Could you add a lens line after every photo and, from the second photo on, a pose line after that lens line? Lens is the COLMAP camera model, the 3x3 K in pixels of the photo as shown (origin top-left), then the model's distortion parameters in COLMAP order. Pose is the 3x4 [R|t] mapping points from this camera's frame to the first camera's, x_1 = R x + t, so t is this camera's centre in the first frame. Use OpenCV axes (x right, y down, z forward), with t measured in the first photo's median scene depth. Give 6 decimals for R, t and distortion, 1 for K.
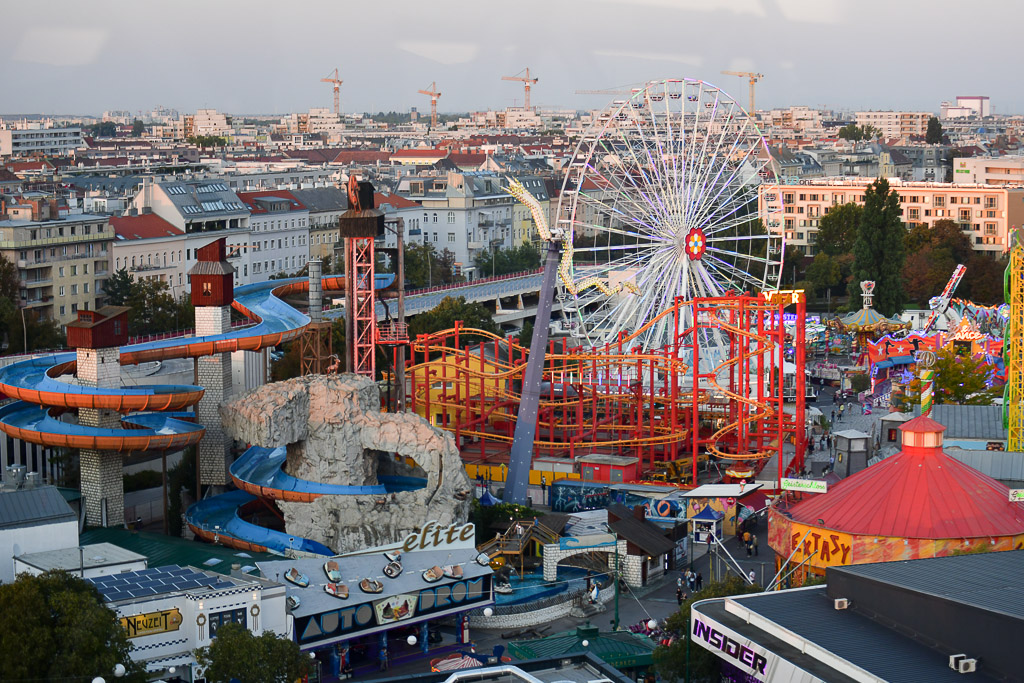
lens RADIAL K [[2101.0, 0, 521.1], [0, 2101.0, 394.1], [0, 0, 1]] dist [-0.256711, 0.000000]
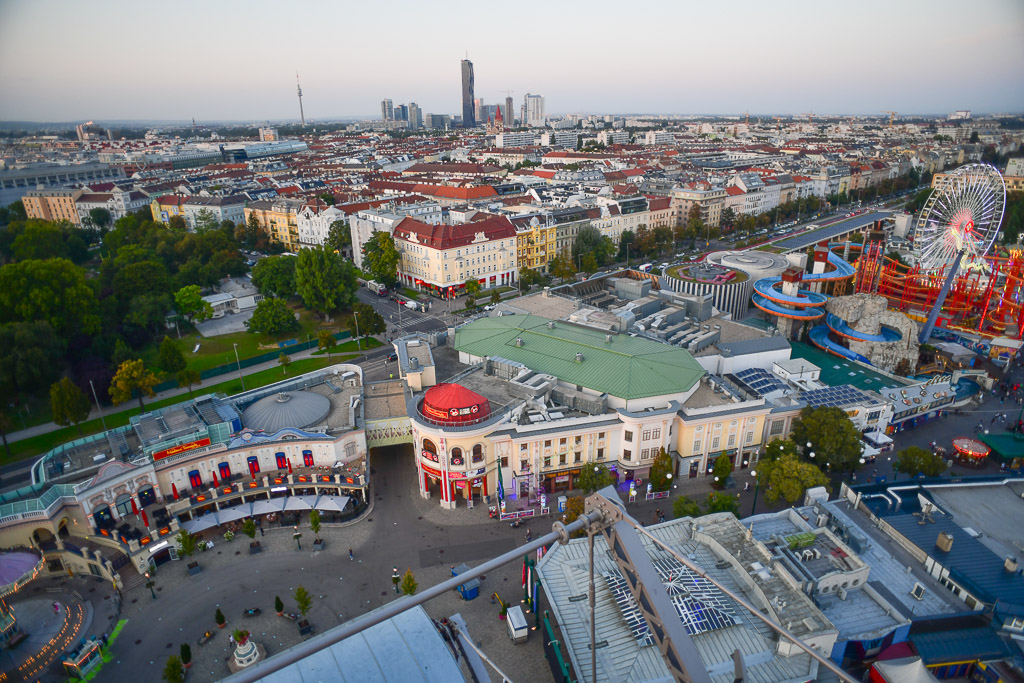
lens RADIAL K [[565.1, 0, 517.1], [0, 565.1, 338.5], [0, 0, 1]] dist [-0.094093, 0.056429]
pose [[0.915797, 0.139859, -0.376504, -0.219325], [-0.039991, 0.964507, 0.261010, -0.116428], [0.399645, -0.223975, 0.888886, 0.104272]]
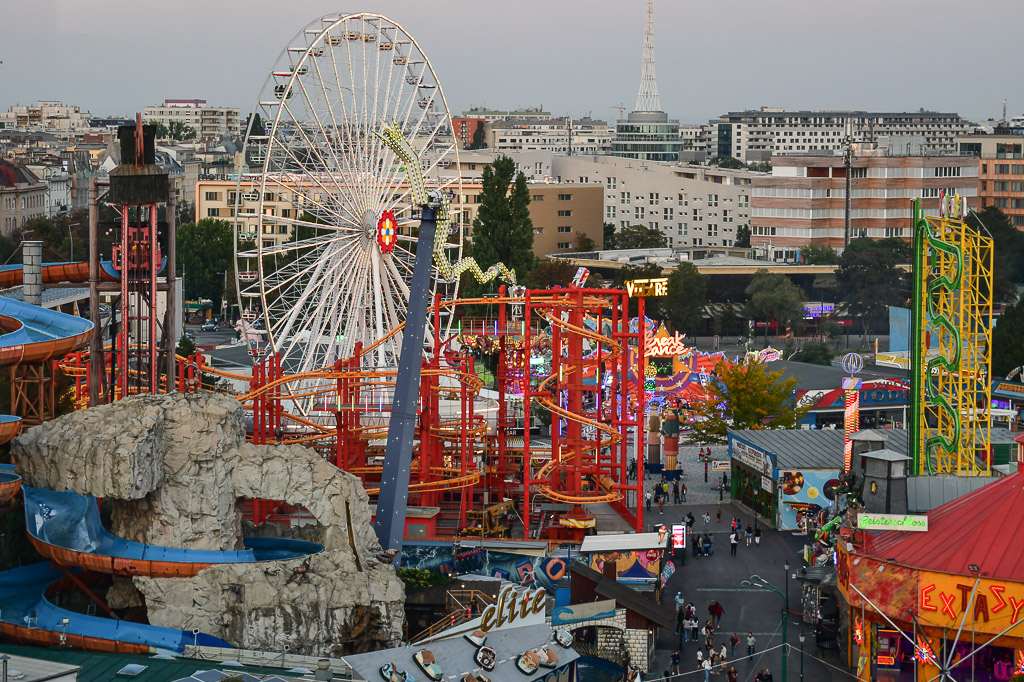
lens RADIAL K [[2524.3, 0, 434.0], [0, 2524.3, 330.2], [0, 0, 1]] dist [0.279348, 0.000000]
pose [[0.943599, -0.012270, 0.330864, -0.258506], [0.030250, 0.998328, -0.049248, 0.012432], [-0.329707, 0.056478, 0.942392, 0.159740]]
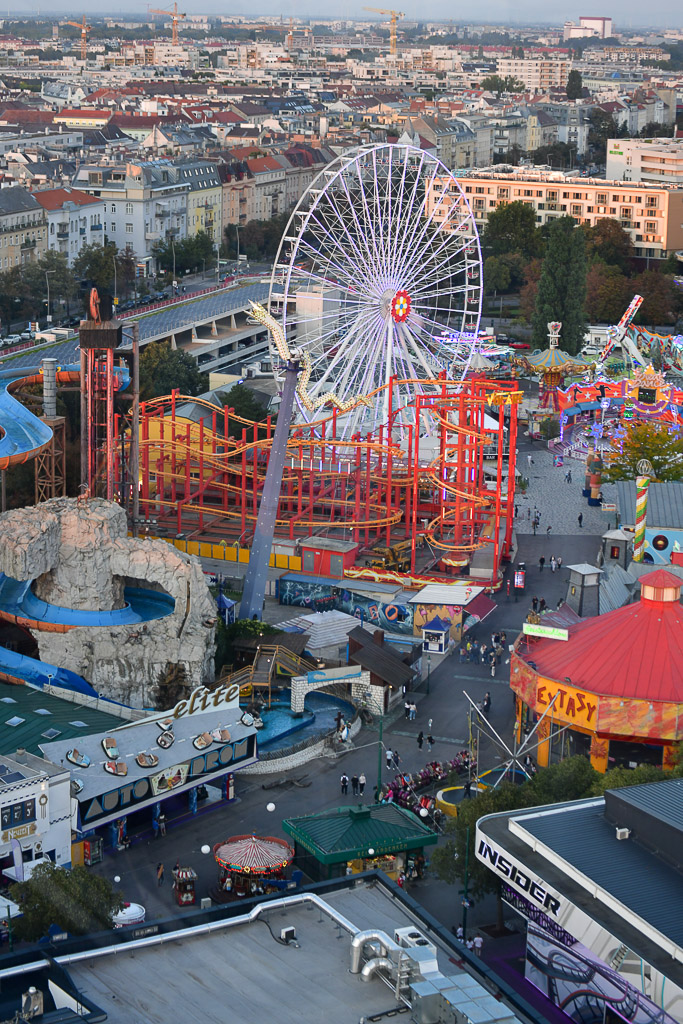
lens RADIAL K [[2015.3, 0, 310.1], [0, 2015.3, 502.3], [0, 0, 1]] dist [-0.218856, 0.000000]
pose [[0.996502, 0.005808, 0.083366, -0.054231], [-0.015047, 0.993748, 0.110625, -0.106235], [-0.082202, -0.111492, 0.990360, 0.016891]]
